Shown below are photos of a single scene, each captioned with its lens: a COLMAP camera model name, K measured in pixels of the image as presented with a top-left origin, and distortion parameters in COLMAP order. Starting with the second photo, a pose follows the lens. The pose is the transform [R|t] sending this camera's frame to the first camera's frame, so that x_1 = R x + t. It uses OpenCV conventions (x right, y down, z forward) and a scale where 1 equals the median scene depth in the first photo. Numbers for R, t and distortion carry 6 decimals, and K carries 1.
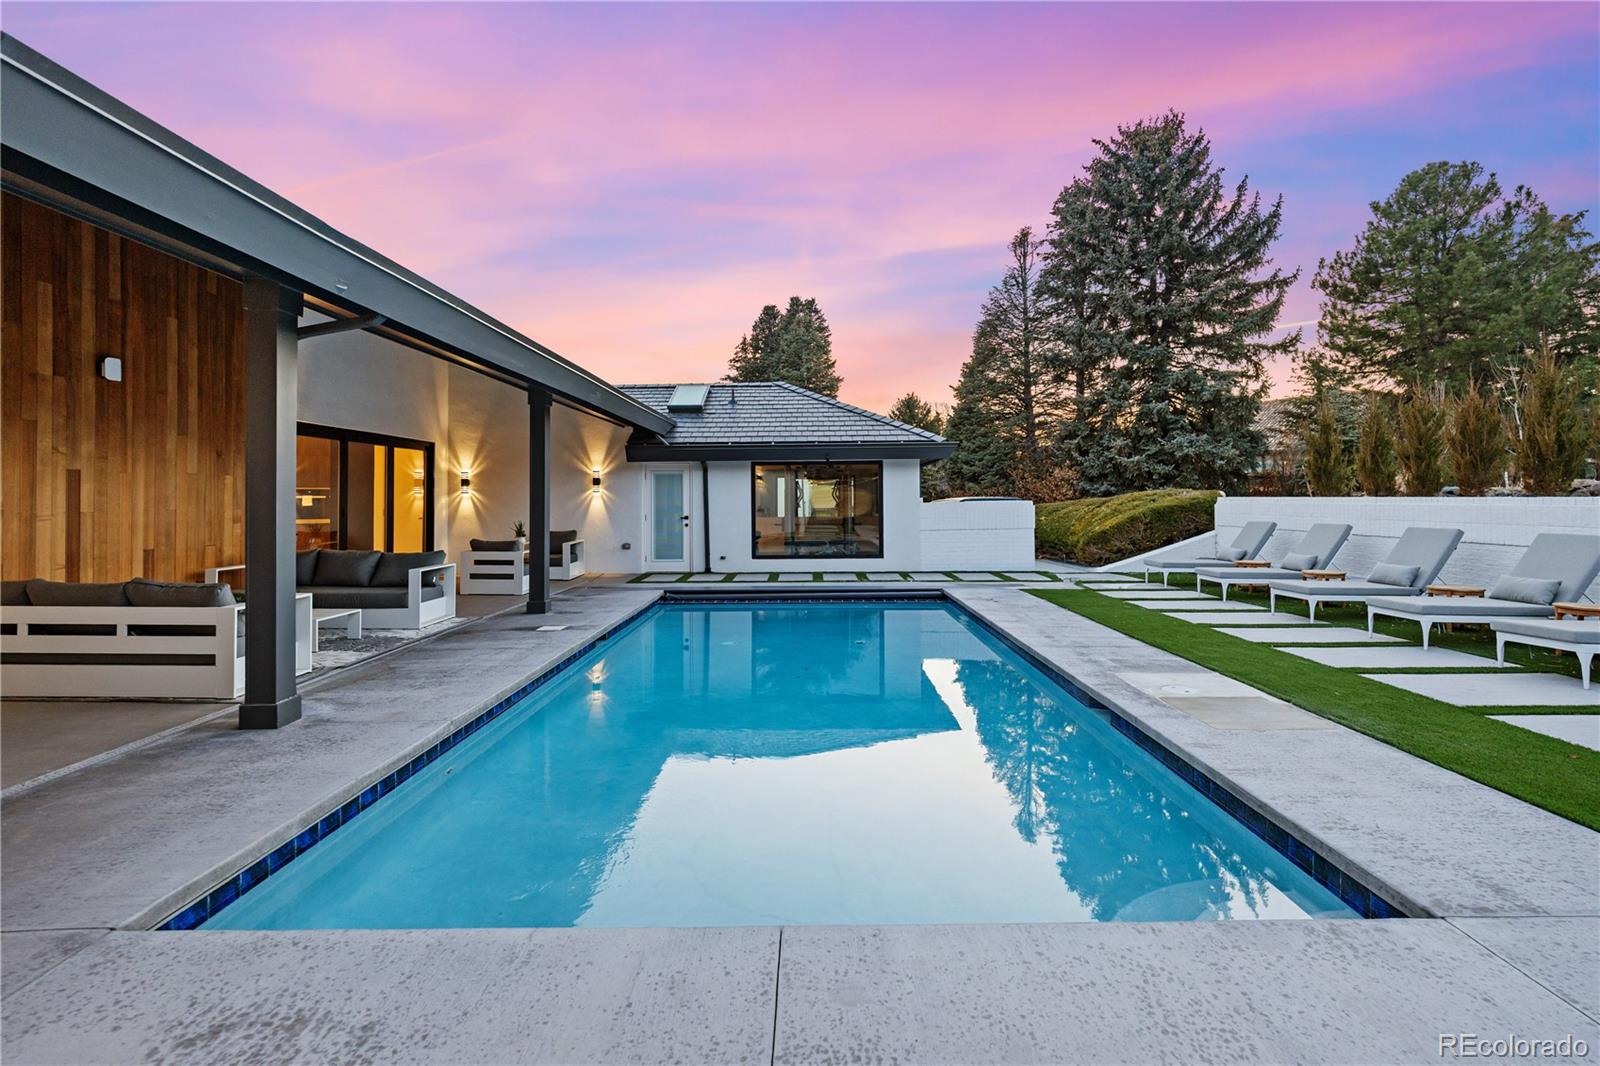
lens RADIAL K [[762.5, 0, 798.3], [0, 762.5, 500.7], [0, 0, 1]] dist [0.001712, 0.000193]
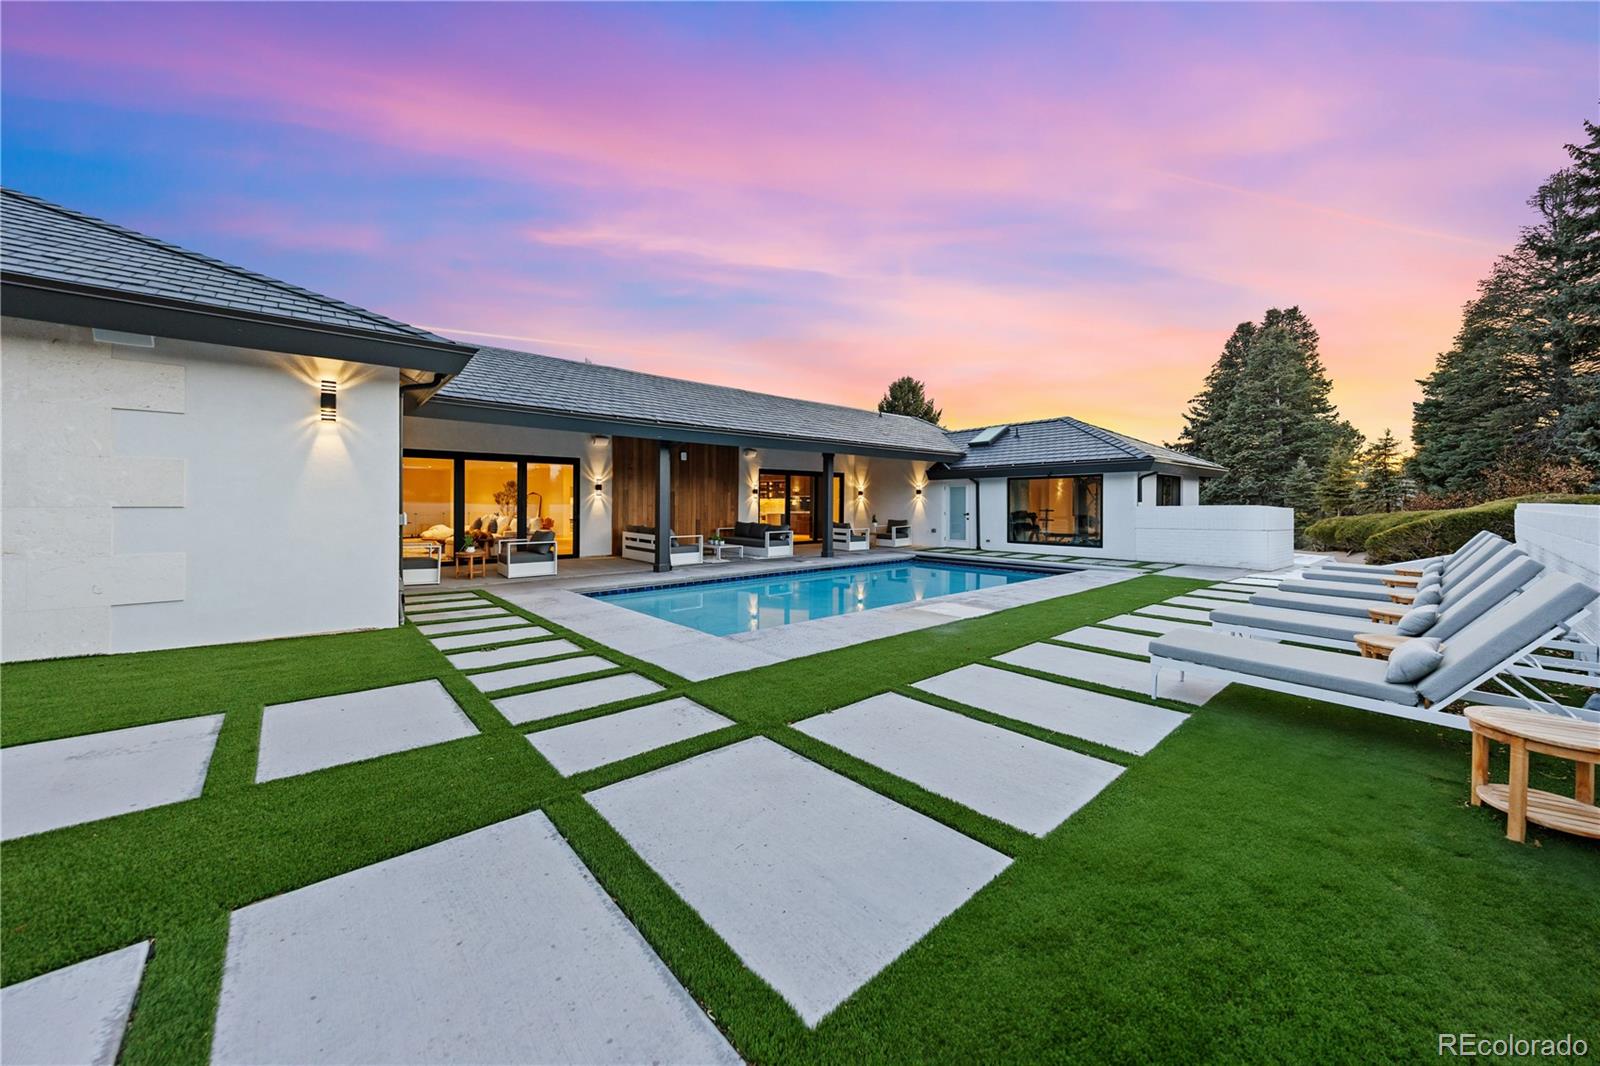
lens RADIAL K [[573.4, 0, 800.0], [0, 573.4, 533.0], [0, 0, 1]] dist [0.000080, -0.000062]
pose [[0.664625, 0.045389, -0.745798, 0.520786], [-0.004933, 0.998398, 0.056366, -0.004098], [0.747161, -0.033783, 0.663784, -0.059946]]
